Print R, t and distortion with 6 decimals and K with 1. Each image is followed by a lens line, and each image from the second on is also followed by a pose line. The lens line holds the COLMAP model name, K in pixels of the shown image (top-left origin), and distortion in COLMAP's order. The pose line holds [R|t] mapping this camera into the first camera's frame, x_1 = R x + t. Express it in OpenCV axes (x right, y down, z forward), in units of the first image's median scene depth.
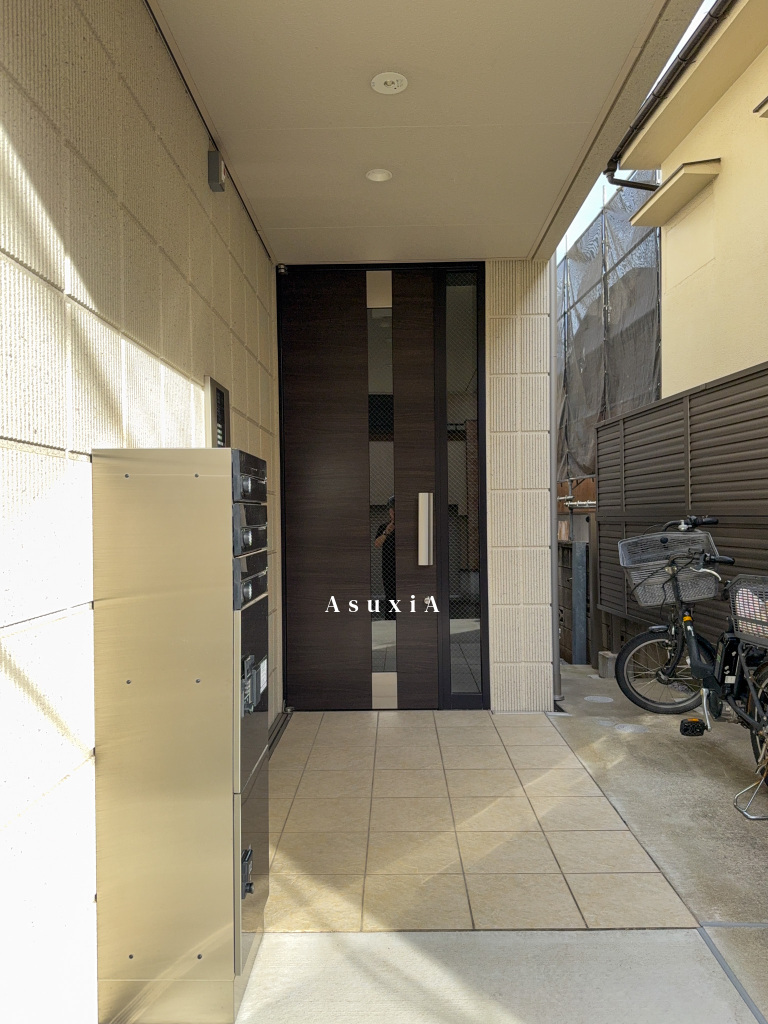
lens RADIAL K [[738.2, 0, 388.4], [0, 738.2, 516.3], [0, 0, 1]] dist [0.030046, -0.039812]
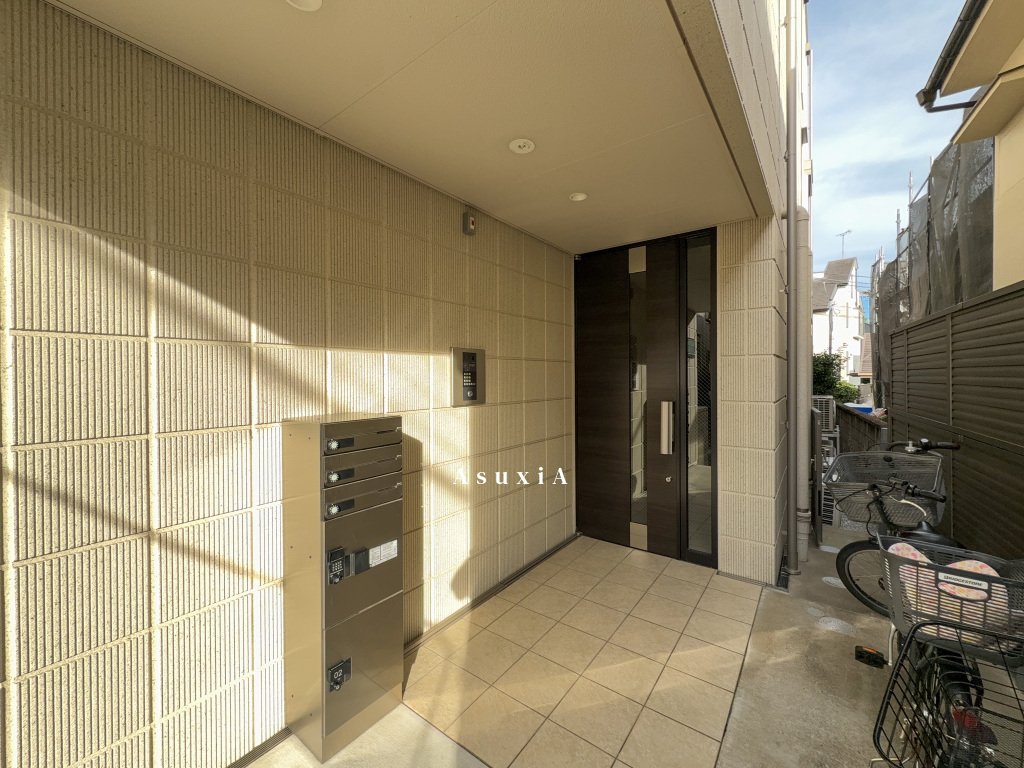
lens RADIAL K [[411.6, 0, 503.9], [0, 411.6, 380.2], [0, 0, 1]] dist [-0.001663, 0.000598]
pose [[0.806089, 0.010362, -0.591703, 0.294054], [-0.004417, 0.999924, 0.011494, -0.089501], [0.591778, -0.006651, 0.806074, 0.215916]]
